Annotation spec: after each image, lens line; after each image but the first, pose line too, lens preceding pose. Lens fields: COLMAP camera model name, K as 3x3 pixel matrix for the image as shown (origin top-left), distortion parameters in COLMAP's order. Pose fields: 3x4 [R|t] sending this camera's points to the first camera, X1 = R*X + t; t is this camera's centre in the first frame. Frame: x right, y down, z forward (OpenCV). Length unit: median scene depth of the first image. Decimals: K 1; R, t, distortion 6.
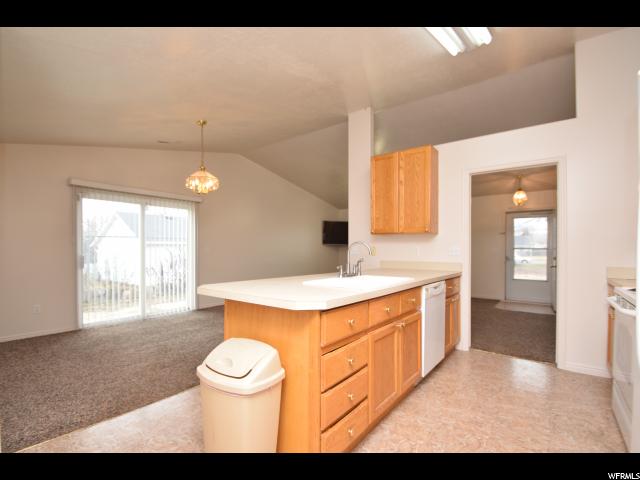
lens RADIAL K [[301.5, 0, 320.1], [0, 301.5, 242.0], [0, 0, 1]] dist [-0.000925, -0.000090]
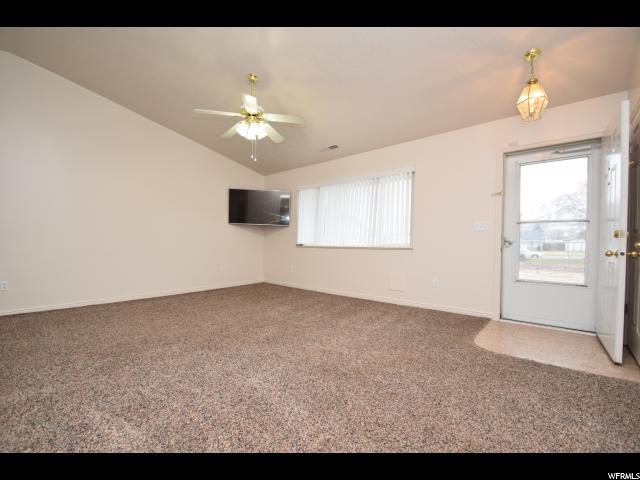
lens RADIAL K [[283.7, 0, 321.2], [0, 283.7, 242.5], [0, 0, 1]] dist [0.002510, 0.000332]
pose [[0.998875, 0.005689, -0.047087, 0.314197], [-0.004948, 0.999862, 0.015843, 0.049484], [0.047171, -0.015592, 0.998765, 0.476064]]
